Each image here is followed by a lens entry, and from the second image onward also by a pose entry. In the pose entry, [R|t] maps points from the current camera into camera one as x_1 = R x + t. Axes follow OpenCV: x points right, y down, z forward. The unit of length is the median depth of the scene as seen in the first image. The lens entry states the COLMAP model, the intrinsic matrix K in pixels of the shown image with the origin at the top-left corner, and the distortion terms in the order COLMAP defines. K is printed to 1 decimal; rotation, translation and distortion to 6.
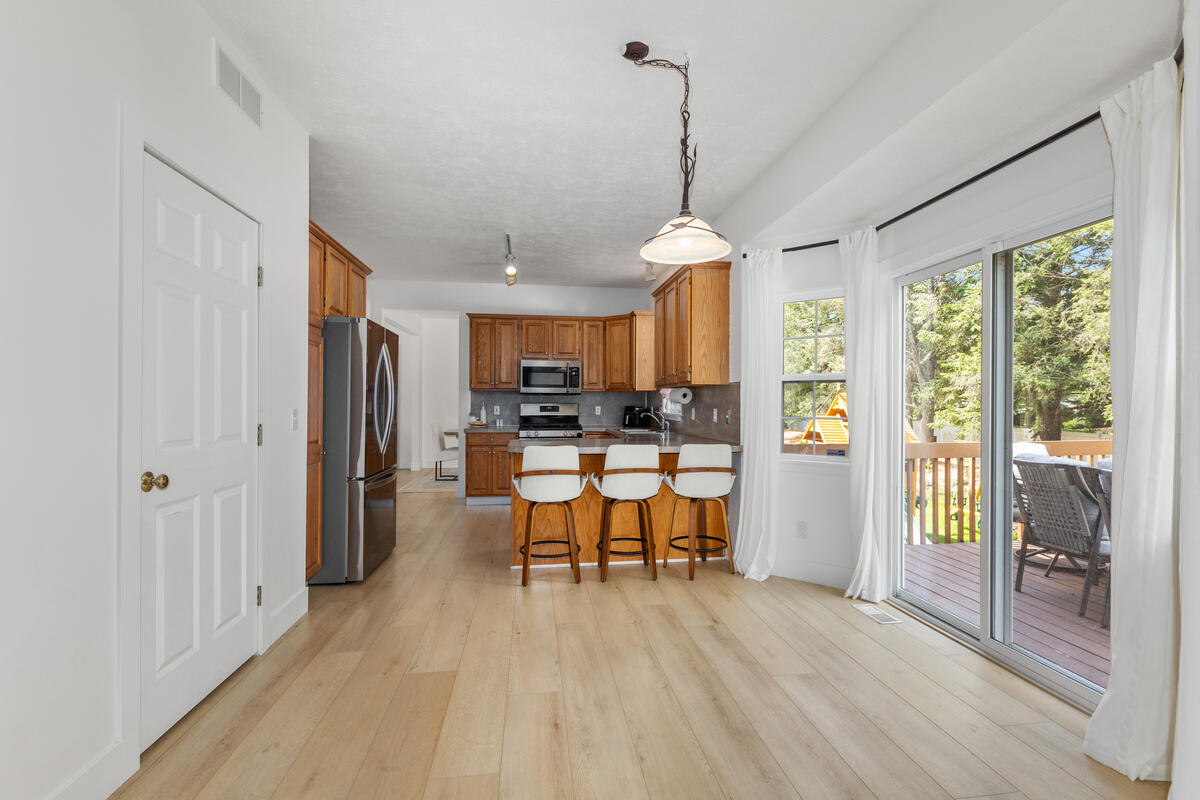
lens RADIAL K [[550.1, 0, 605.5], [0, 550.1, 398.4], [0, 0, 1]] dist [0.001719, 0.000118]
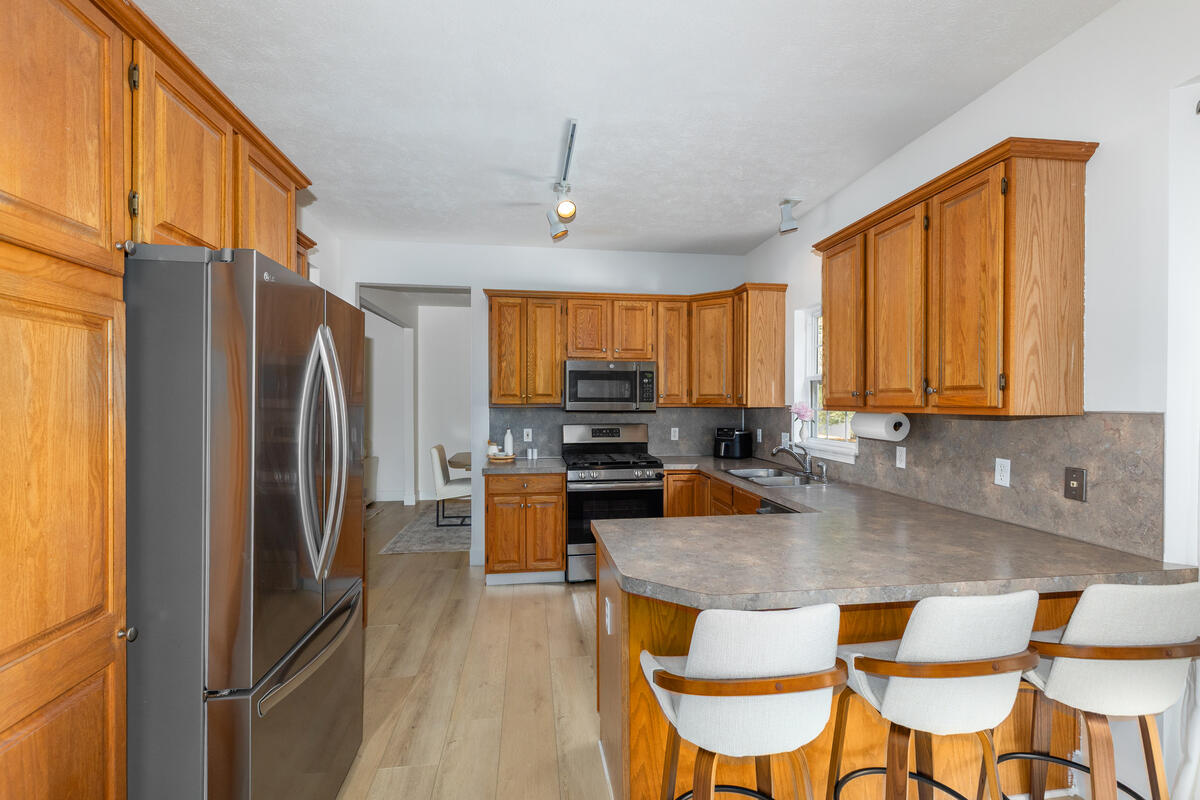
lens RADIAL K [[550.1, 0, 602.8], [0, 550.1, 403.6], [0, 0, 1]] dist [0.001719, 0.000118]
pose [[0.999994, -0.003055, -0.001682, -0.145929], [0.003075, 0.999920, 0.012250, -0.034887], [0.001645, -0.012255, 0.999924, 0.456421]]
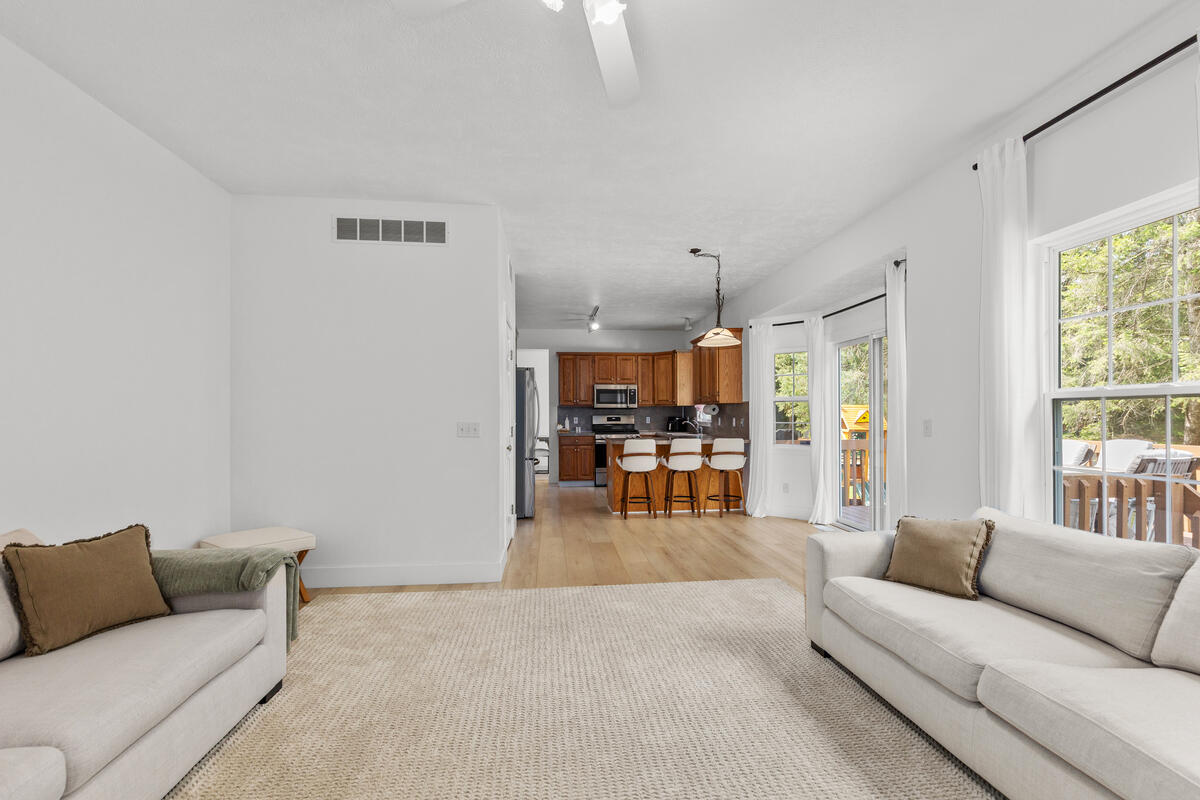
lens RADIAL K [[550.1, 0, 599.8], [0, 550.1, 404.2], [0, 0, 1]] dist [0.001719, 0.000118]
pose [[0.999055, -0.008611, -0.042593, -0.107923], [0.008225, 0.999924, -0.009219, -0.008518], [0.042669, 0.008860, 0.999050, -0.543296]]
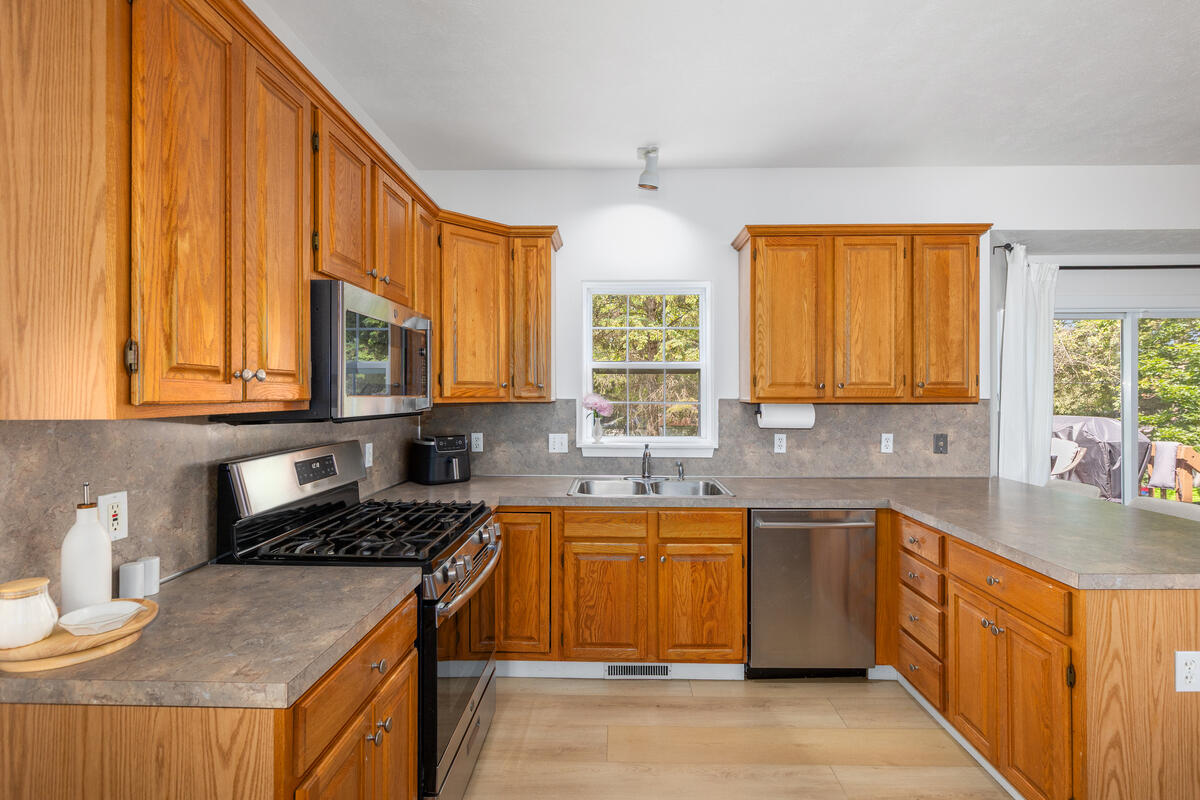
lens RADIAL K [[550.1, 0, 607.9], [0, 550.1, 394.3], [0, 0, 1]] dist [0.001719, 0.000118]
pose [[0.146849, -0.004461, 0.989149, -0.499244], [-0.006947, 0.999961, 0.005541, -0.030233], [-0.989134, -0.007685, 0.146812, 1.135602]]
